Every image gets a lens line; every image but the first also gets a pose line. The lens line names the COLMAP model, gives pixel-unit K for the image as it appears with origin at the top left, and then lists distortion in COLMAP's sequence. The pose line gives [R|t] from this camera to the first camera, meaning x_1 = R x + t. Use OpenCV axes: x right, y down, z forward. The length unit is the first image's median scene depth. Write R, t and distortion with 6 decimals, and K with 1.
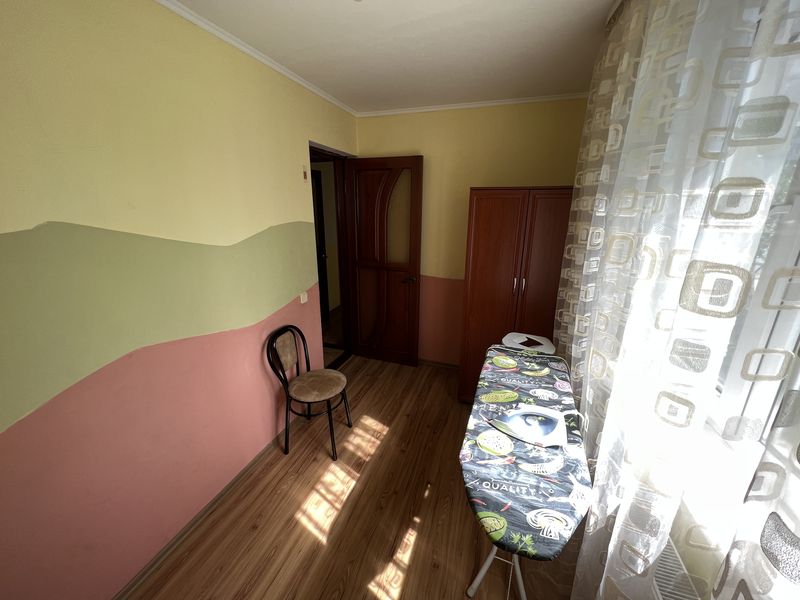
lens RADIAL K [[318.5, 0, 398.1], [0, 318.5, 298.5], [0, 0, 1]] dist [0.001665, -0.000397]
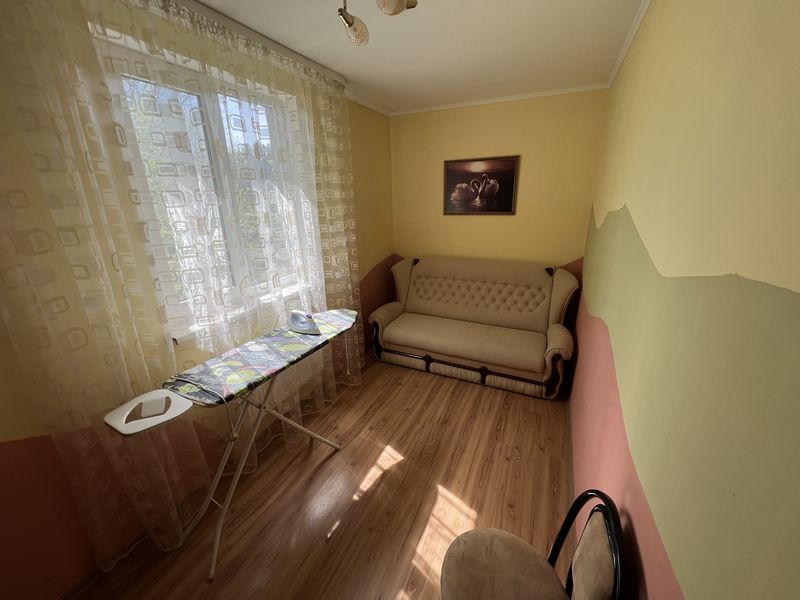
lens RADIAL K [[318.5, 0, 398.8], [0, 318.5, 299.0], [0, 0, 1]] dist [0.001665, -0.000397]
pose [[-0.993216, -0.020866, 0.114399, -0.199865], [0.047852, 0.823279, 0.565617, -0.460324], [-0.105984, 0.567254, -0.816695, 1.564540]]
